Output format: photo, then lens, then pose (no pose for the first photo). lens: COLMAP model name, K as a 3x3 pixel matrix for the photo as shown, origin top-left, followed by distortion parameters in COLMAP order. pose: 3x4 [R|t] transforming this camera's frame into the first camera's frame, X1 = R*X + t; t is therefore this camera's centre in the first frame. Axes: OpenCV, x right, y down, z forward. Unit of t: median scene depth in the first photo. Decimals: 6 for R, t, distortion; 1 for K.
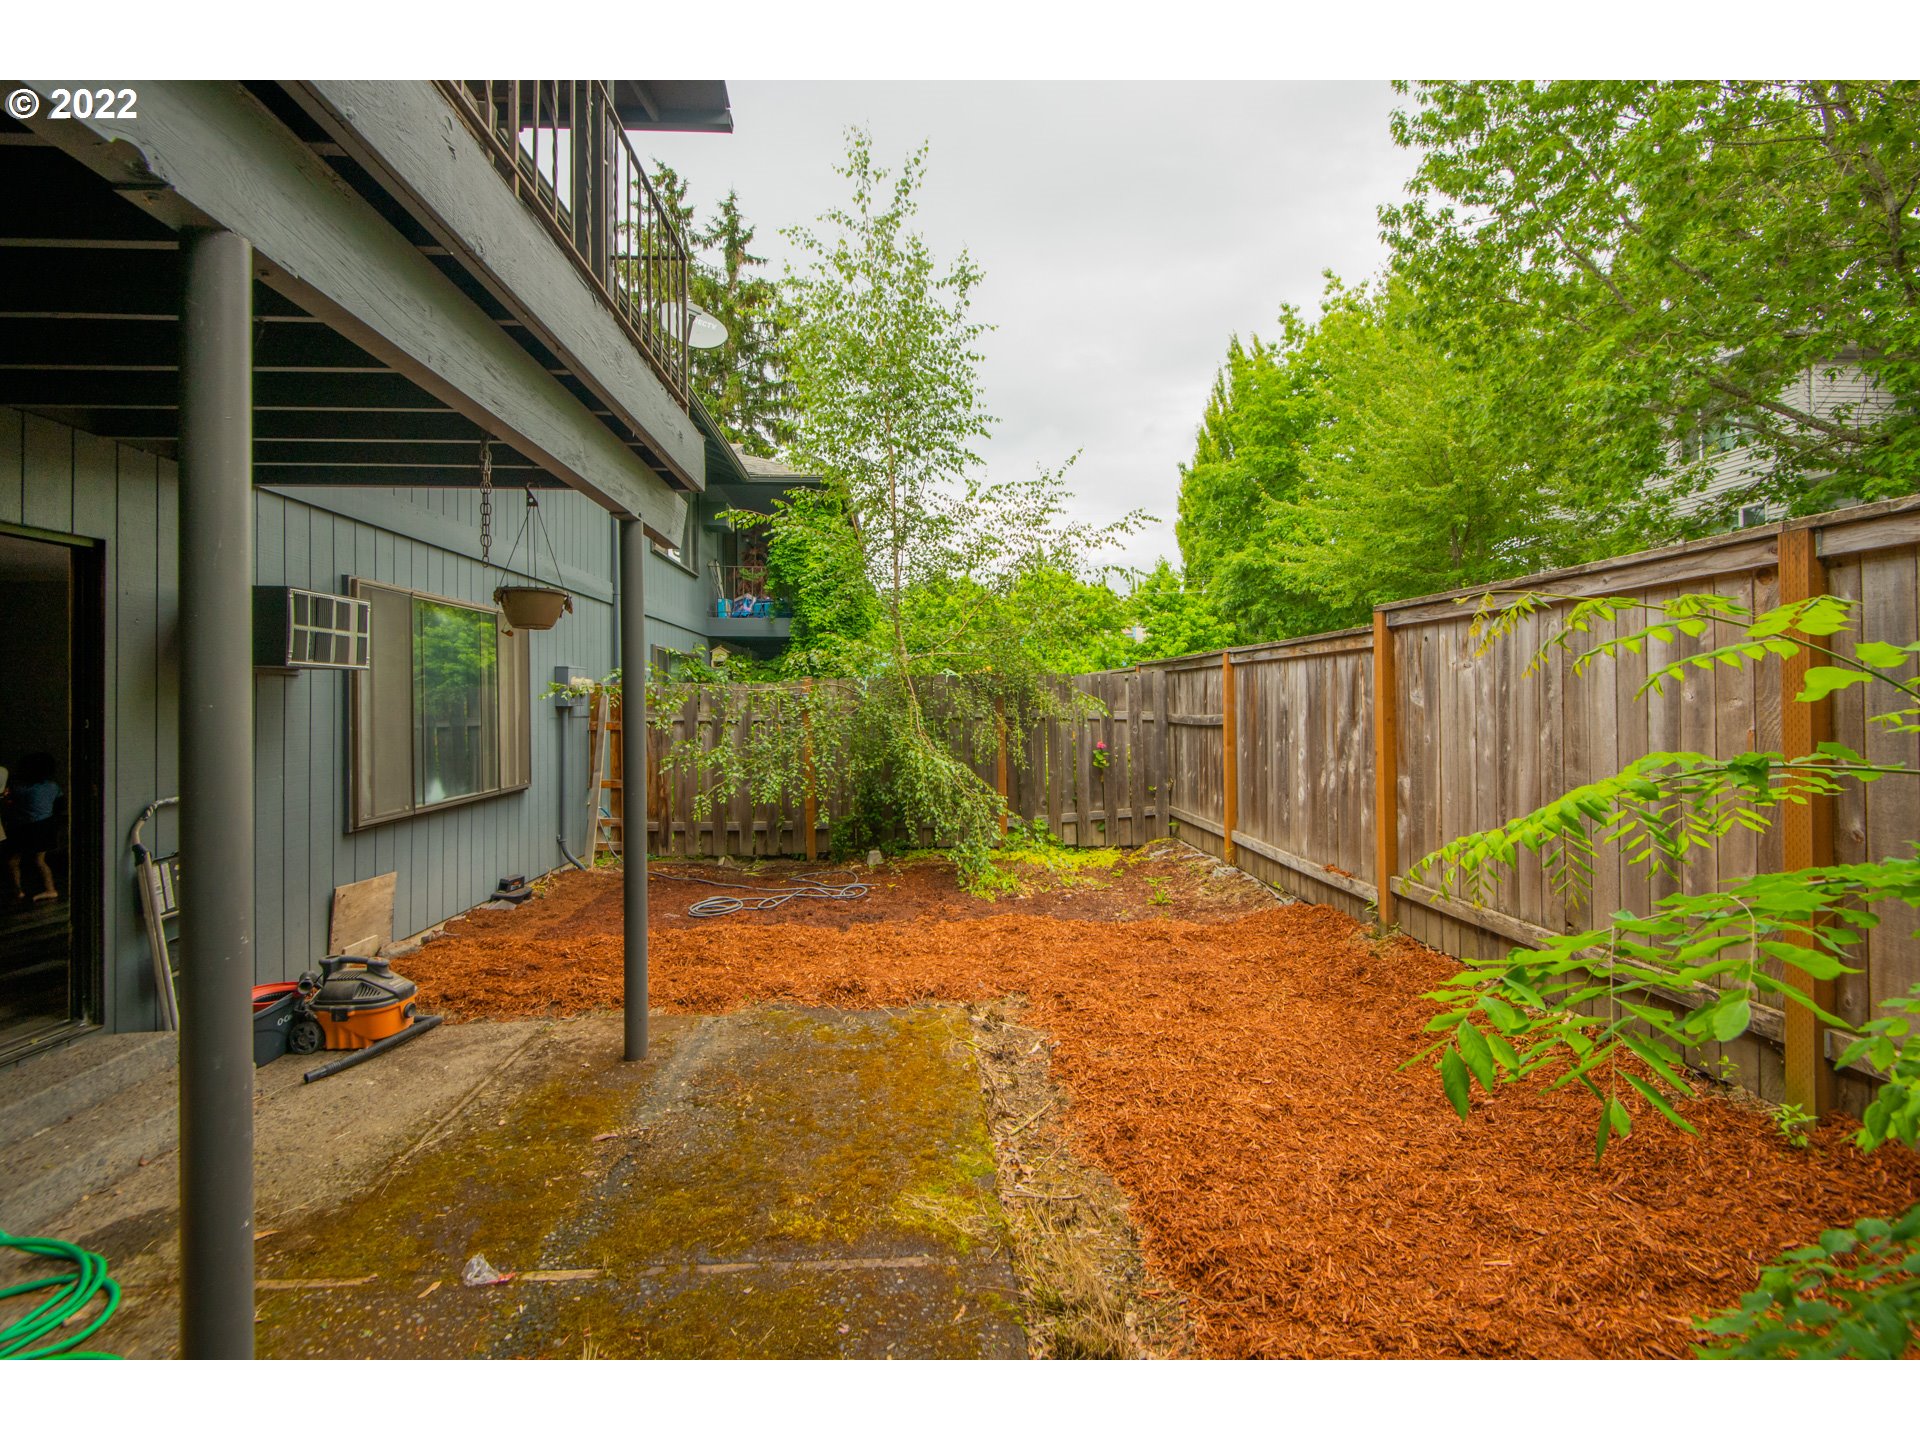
lens RADIAL K [[866.0, 0, 966.5], [0, 866.0, 688.3], [0, 0, 1]] dist [0.022349, -0.015066]
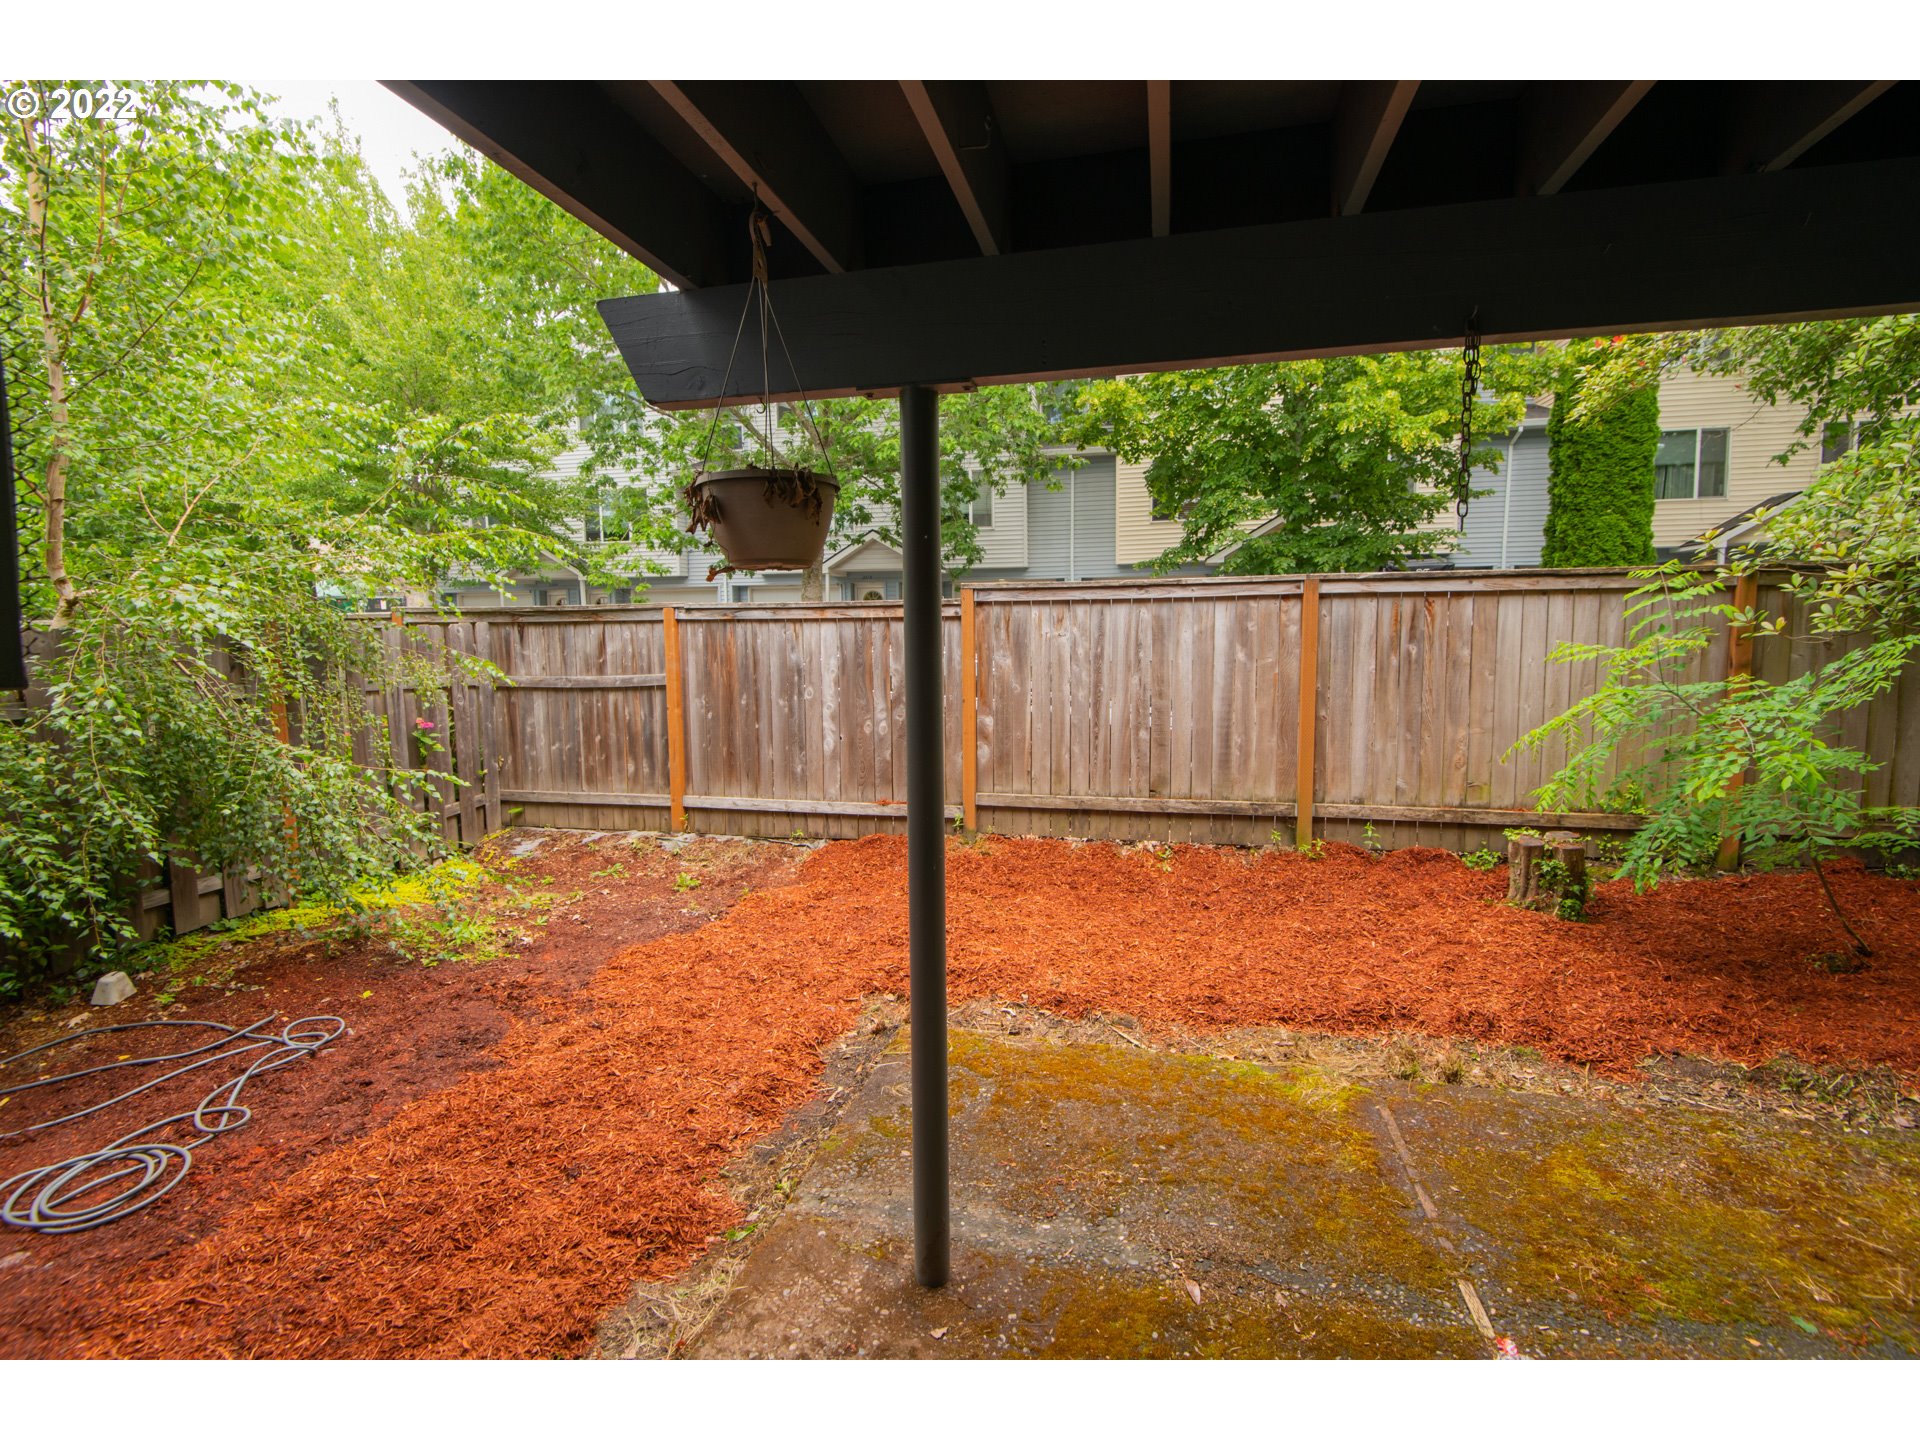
lens RADIAL K [[866.0, 0, 966.5], [0, 866.0, 688.3], [0, 0, 1]] dist [0.022349, -0.015066]
pose [[0.298262, -0.071049, 0.951836, -0.758087], [-0.002919, 0.997153, 0.075346, -0.040162], [-0.954480, -0.025251, 0.297206, 0.640578]]
